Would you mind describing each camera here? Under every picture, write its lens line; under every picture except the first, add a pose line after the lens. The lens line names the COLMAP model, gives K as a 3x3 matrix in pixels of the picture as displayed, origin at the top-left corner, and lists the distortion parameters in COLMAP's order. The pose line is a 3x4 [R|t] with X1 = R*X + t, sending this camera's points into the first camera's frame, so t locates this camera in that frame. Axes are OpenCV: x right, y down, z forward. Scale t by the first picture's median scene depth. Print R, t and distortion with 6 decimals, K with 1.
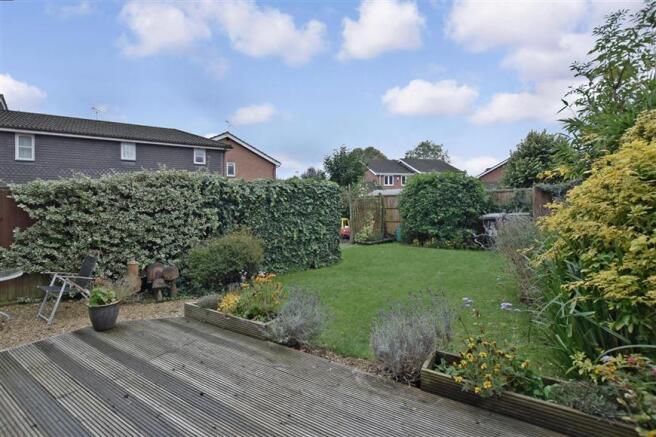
lens RADIAL K [[303.9, 0, 311.0], [0, 303.9, 203.1], [0, 0, 1]] dist [-0.018818, 0.000079]
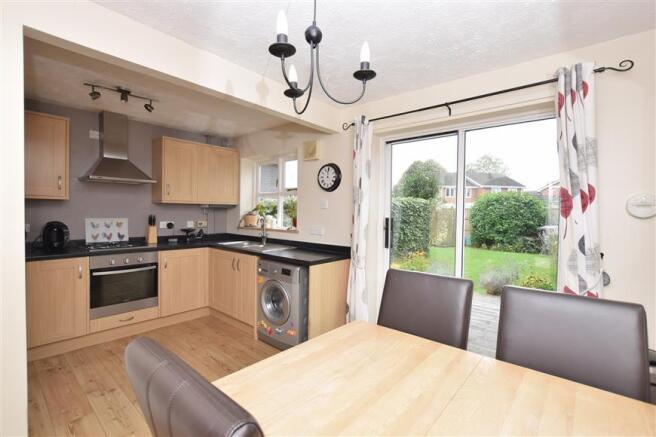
lens RADIAL K [[287.4, 0, 331.0], [0, 287.4, 216.6], [0, 0, 1]] dist [-0.016985, -0.000235]
pose [[0.991808, 0.026532, -0.124951, -0.219627], [-0.023947, 0.999468, 0.022145, -0.012589], [0.125472, -0.018971, 0.991916, -0.420835]]
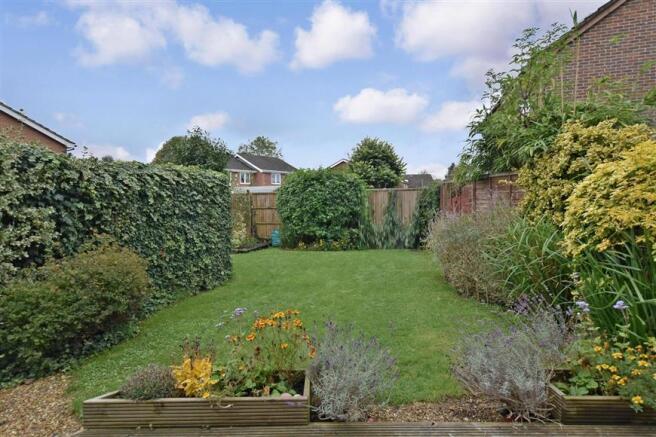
lens RADIAL K [[339.5, 0, 326.3], [0, 339.5, 217.0], [0, 0, 1]] dist [0.008152, 0.001044]
pose [[0.838281, -0.019878, 0.544876, -0.194024], [-0.000716, 0.999294, 0.037558, 0.009141], [-0.545238, -0.031874, 0.837675, 0.175380]]
